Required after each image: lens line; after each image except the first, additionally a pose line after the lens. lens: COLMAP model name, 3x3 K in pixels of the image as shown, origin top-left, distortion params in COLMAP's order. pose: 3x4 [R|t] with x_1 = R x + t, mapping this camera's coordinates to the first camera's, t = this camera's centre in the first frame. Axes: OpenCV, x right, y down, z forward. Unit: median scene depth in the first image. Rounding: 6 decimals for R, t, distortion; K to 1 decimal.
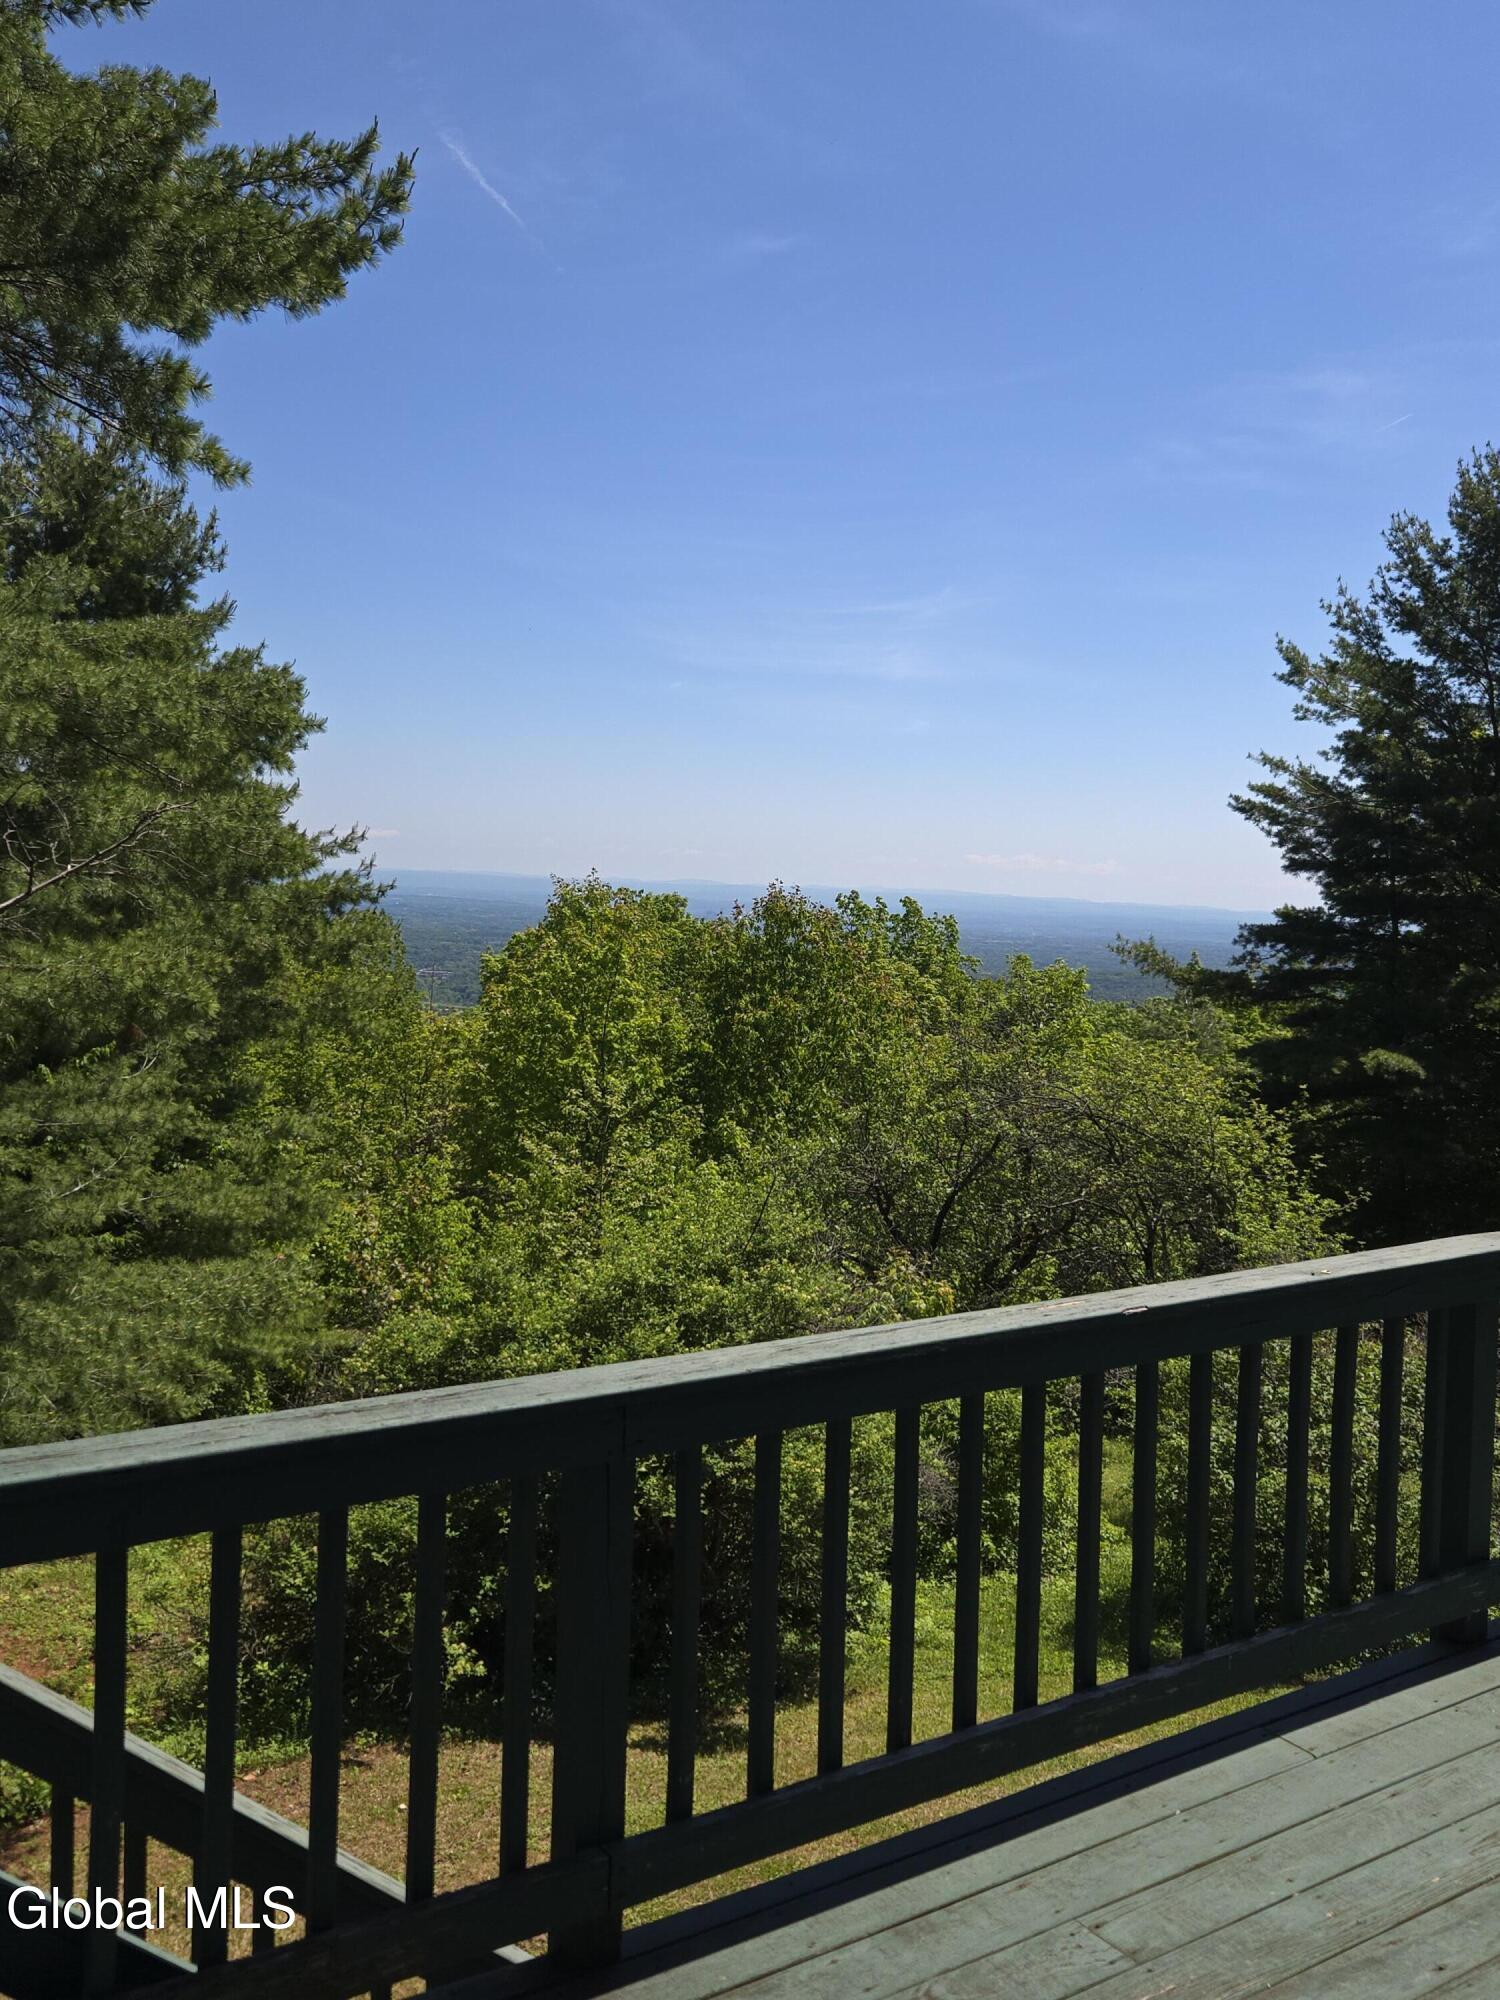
lens RADIAL K [[1746.0, 0, 756.9], [0, 1746.0, 1008.5], [0, 0, 1]] dist [0.057173, -0.007555]
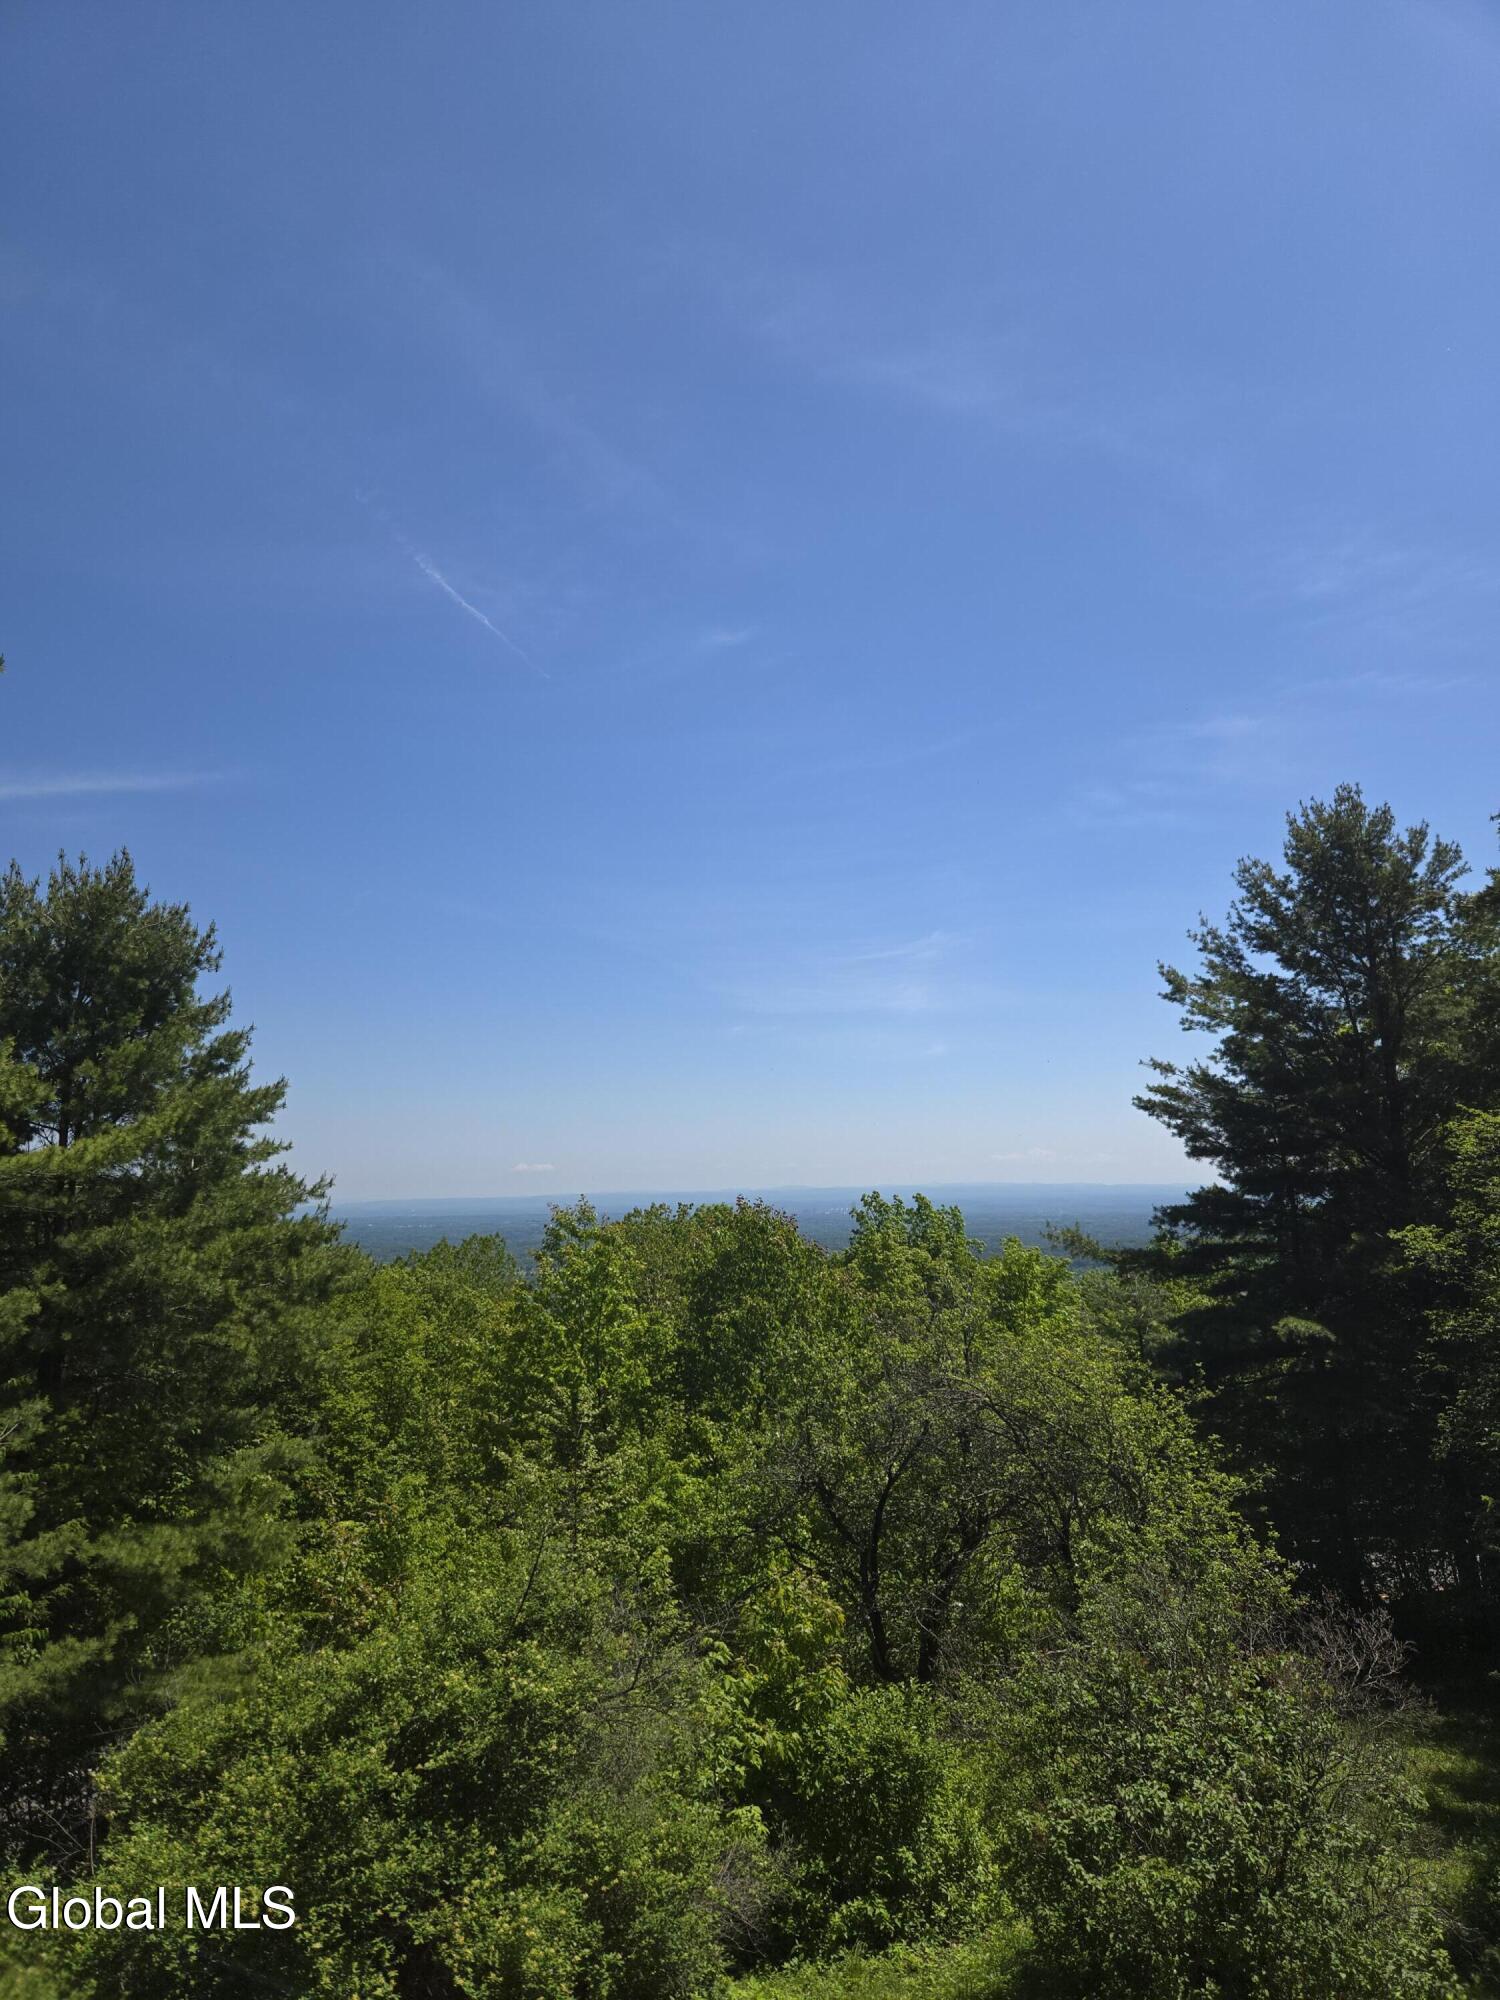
lens RADIAL K [[1341.9, 0, 738.8], [0, 1341.9, 992.8], [0, 0, 1]] dist [0.068639, -0.047390]
pose [[0.995589, -0.073905, -0.057791, 0.081458], [0.059705, 0.974263, -0.217363, -0.010577], [0.072368, 0.212954, 0.974378, 0.109044]]
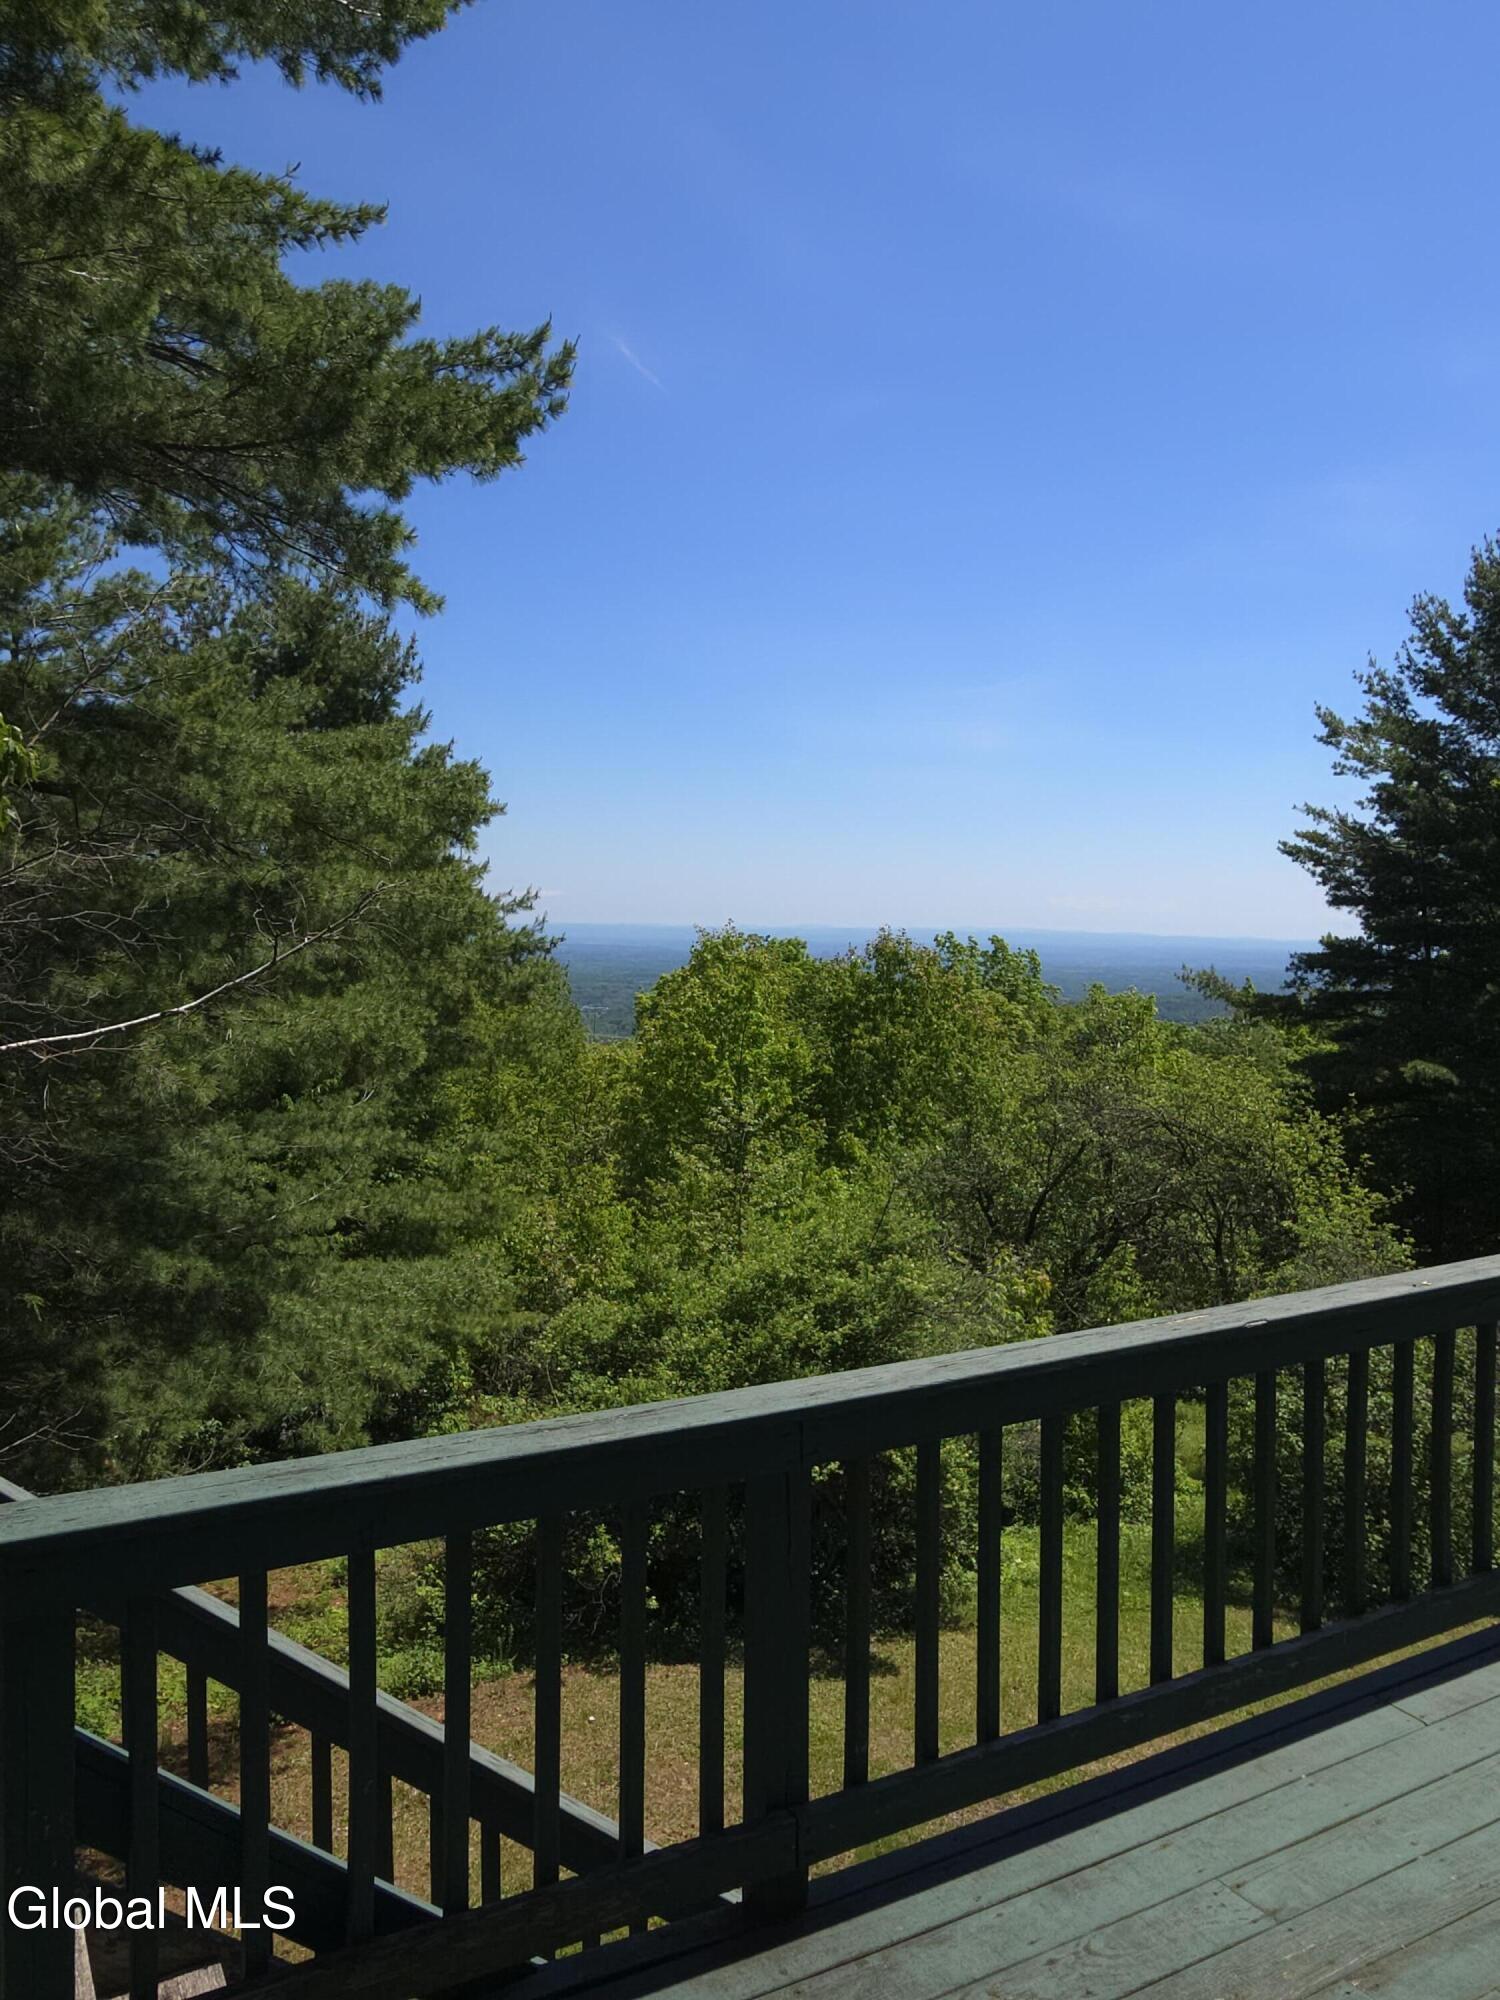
lens RADIAL K [[1484.6, 0, 752.4], [0, 1484.6, 1019.3], [0, 0, 1]] dist [-0.005406, 0.020934]
pose [[0.996813, -0.021206, -0.076899, -0.002456], [0.020427, 0.999732, -0.010894, -0.001758], [0.077109, 0.009288, 0.996979, 0.004132]]
